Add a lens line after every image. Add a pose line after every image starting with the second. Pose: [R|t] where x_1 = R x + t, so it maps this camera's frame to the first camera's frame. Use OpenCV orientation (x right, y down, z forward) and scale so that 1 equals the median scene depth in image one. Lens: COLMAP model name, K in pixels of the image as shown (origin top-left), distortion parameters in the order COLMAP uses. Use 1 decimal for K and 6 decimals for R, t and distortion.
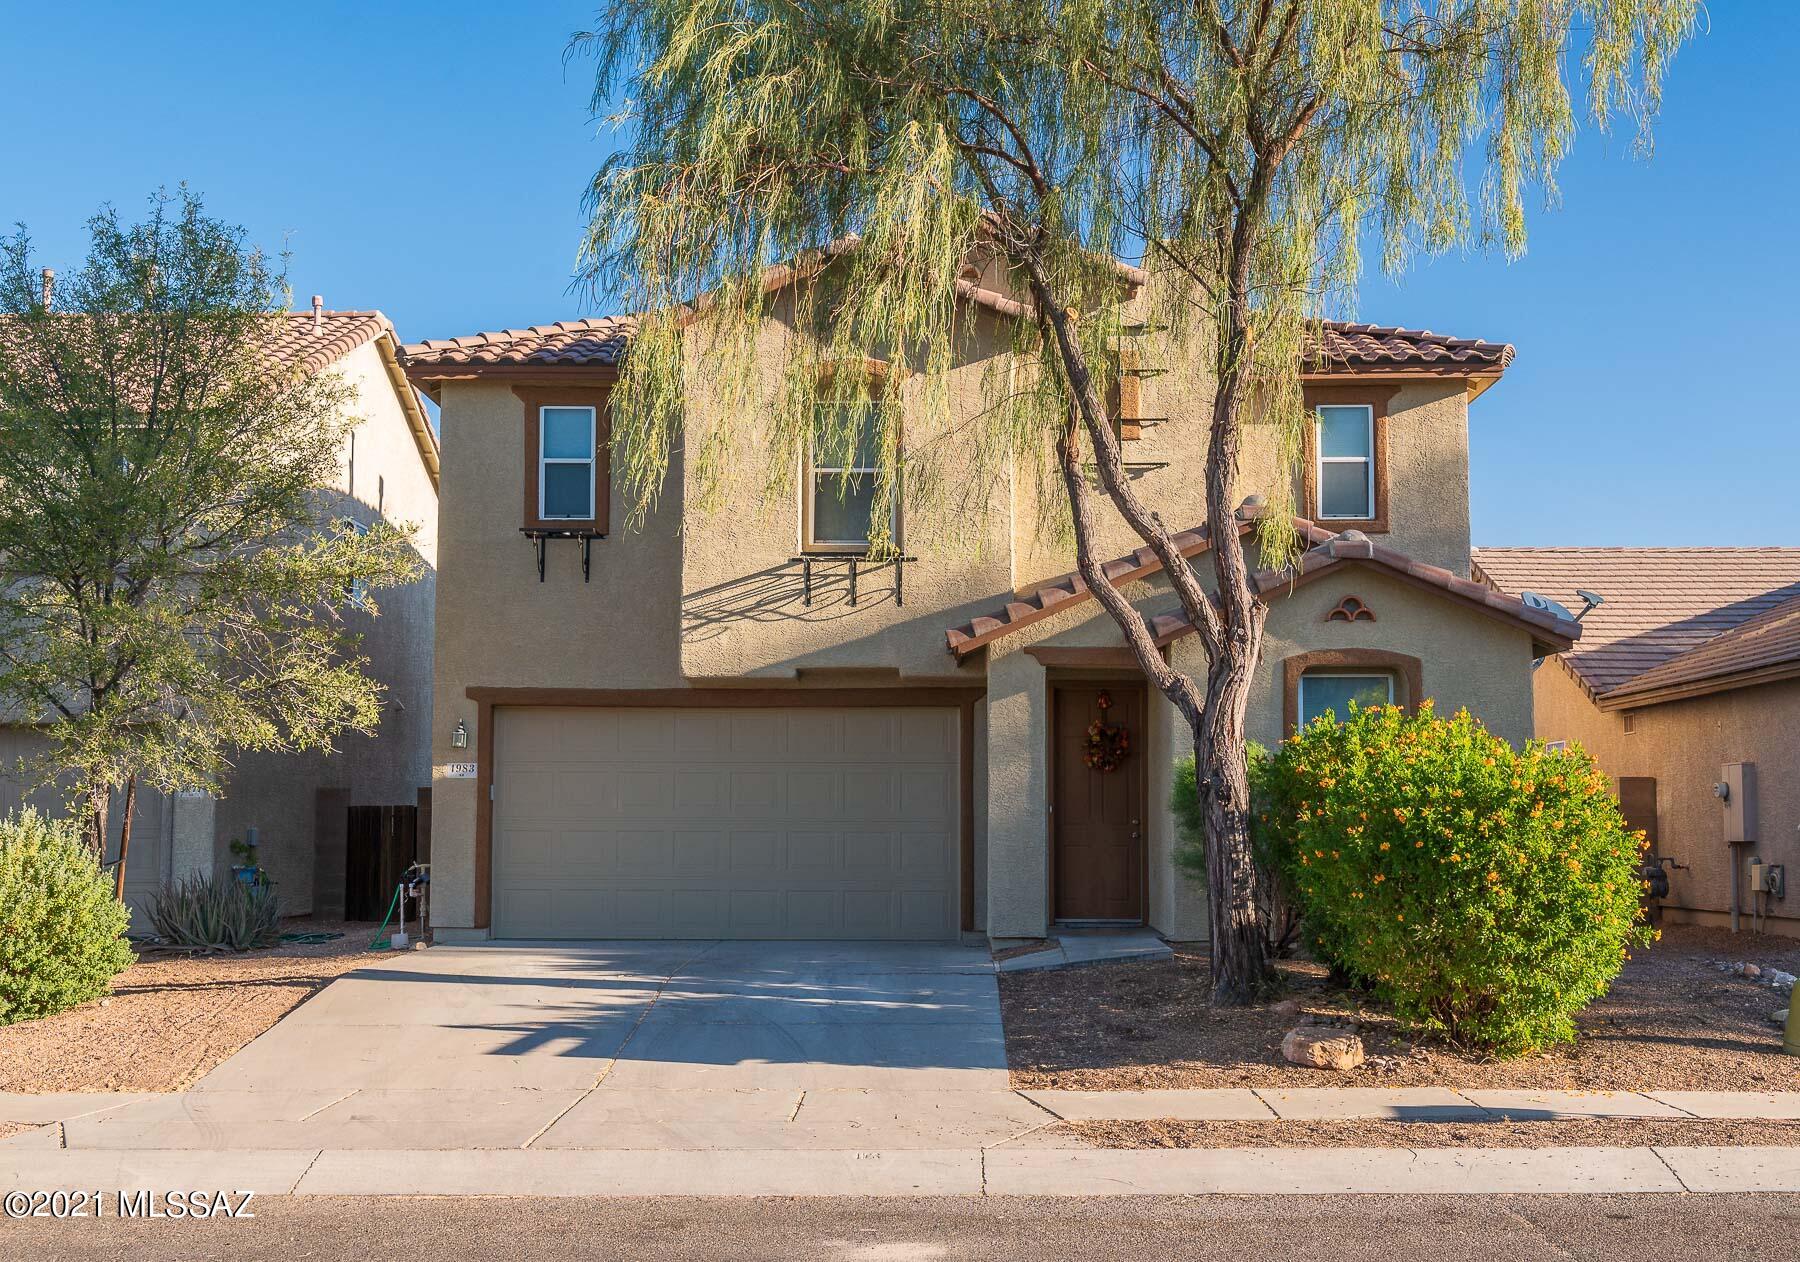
lens RADIAL K [[2076.1, 0, 900.0], [0, 2076.1, 688.3], [0, 0, 1]] dist [0.010938, 0.014542]
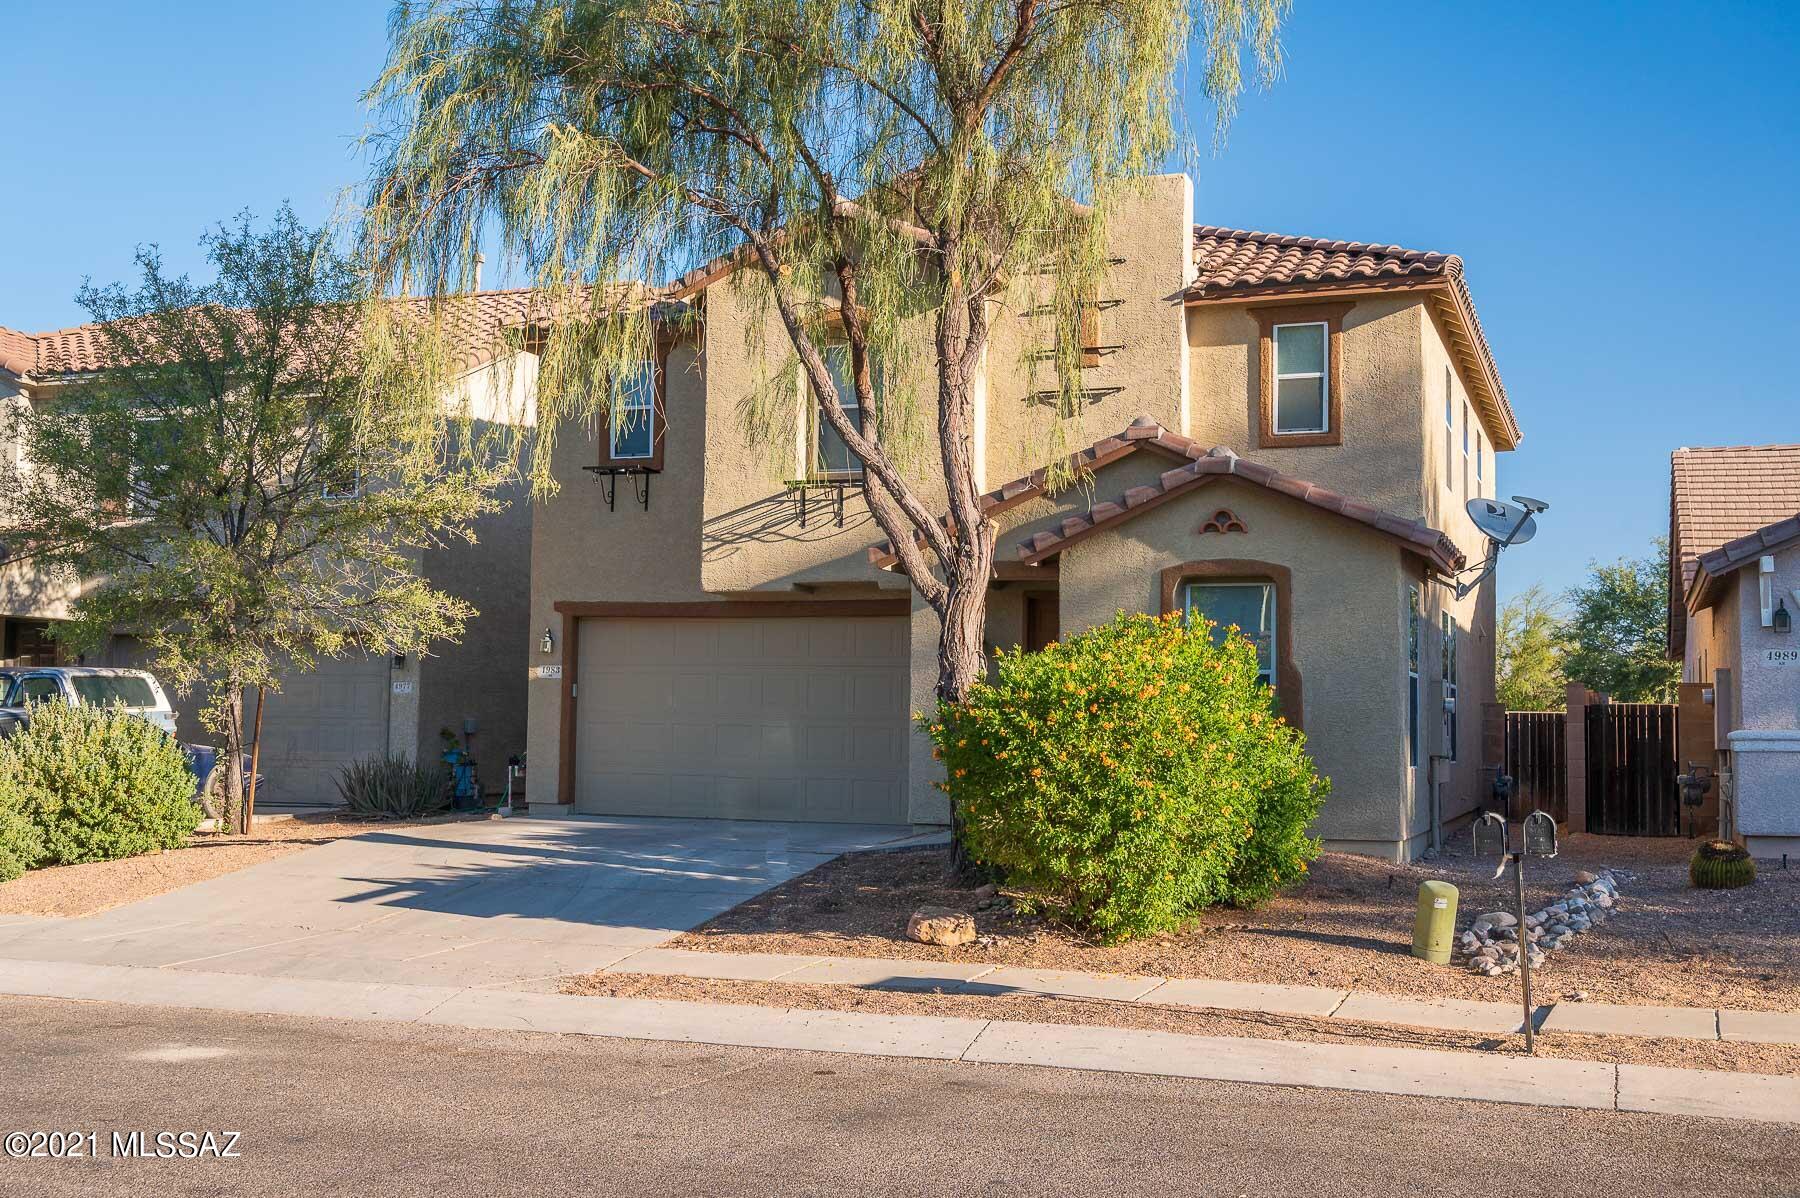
lens RADIAL K [[1955.4, 0, 900.0], [0, 1955.4, 599.0], [0, 0, 1]] dist [0.019427, 0.003047]
pose [[0.942737, -0.008595, -0.333425, 0.361516], [0.009304, 0.999957, 0.000529, -0.000825], [0.333406, -0.003601, 0.942776, 0.009347]]
